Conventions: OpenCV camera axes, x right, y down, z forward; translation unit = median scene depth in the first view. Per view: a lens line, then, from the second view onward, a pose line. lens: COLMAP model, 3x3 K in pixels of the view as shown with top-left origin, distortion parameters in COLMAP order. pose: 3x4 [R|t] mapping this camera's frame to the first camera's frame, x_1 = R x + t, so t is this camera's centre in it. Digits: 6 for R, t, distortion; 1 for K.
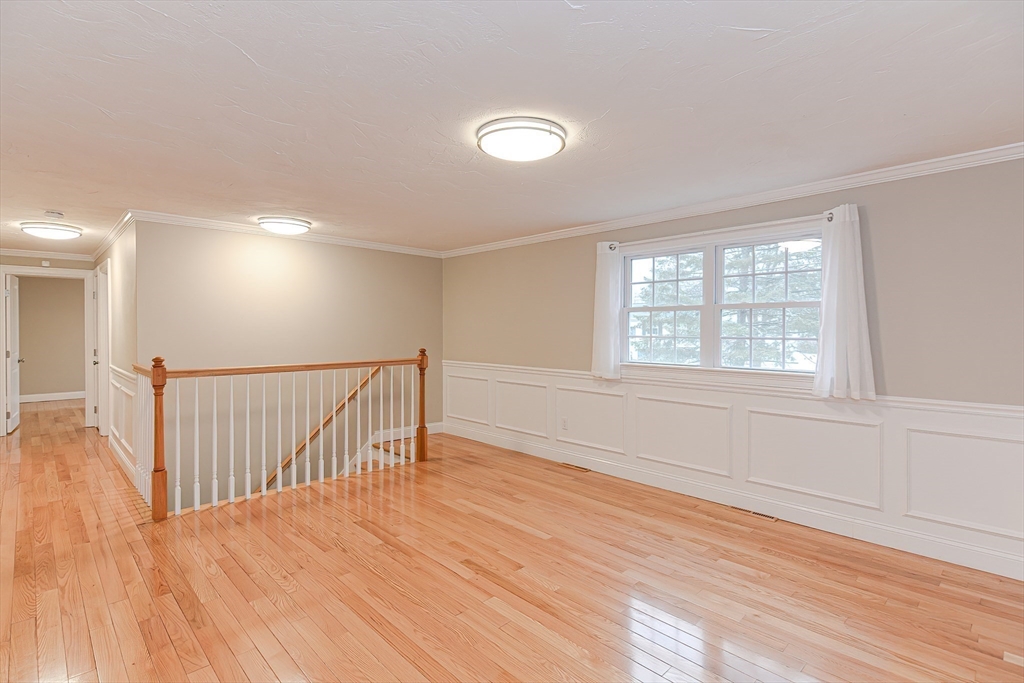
lens RADIAL K [[496.3, 0, 517.2], [0, 496.3, 341.9], [0, 0, 1]] dist [0.013260, -0.000764]
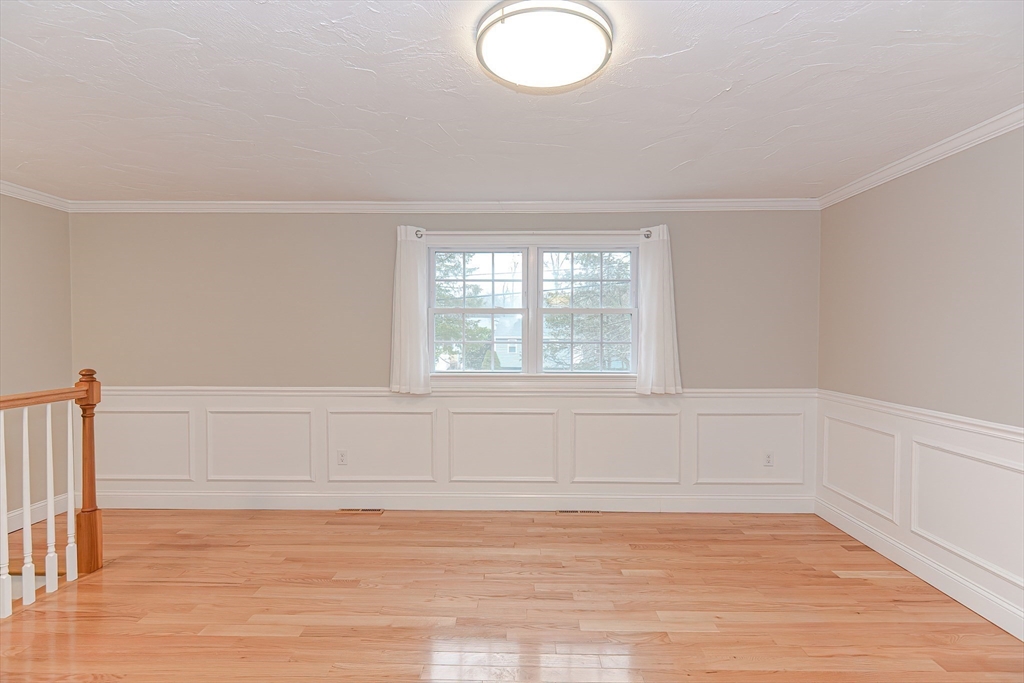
lens RADIAL K [[489.1, 0, 511.4], [0, 489.1, 346.0], [0, 0, 1]] dist [0.027576, -0.015578]
pose [[0.710987, -0.021964, 0.702862, -0.287134], [0.018489, 0.999750, 0.012539, -0.012840], [-0.702962, 0.004080, 0.711216, 0.327121]]
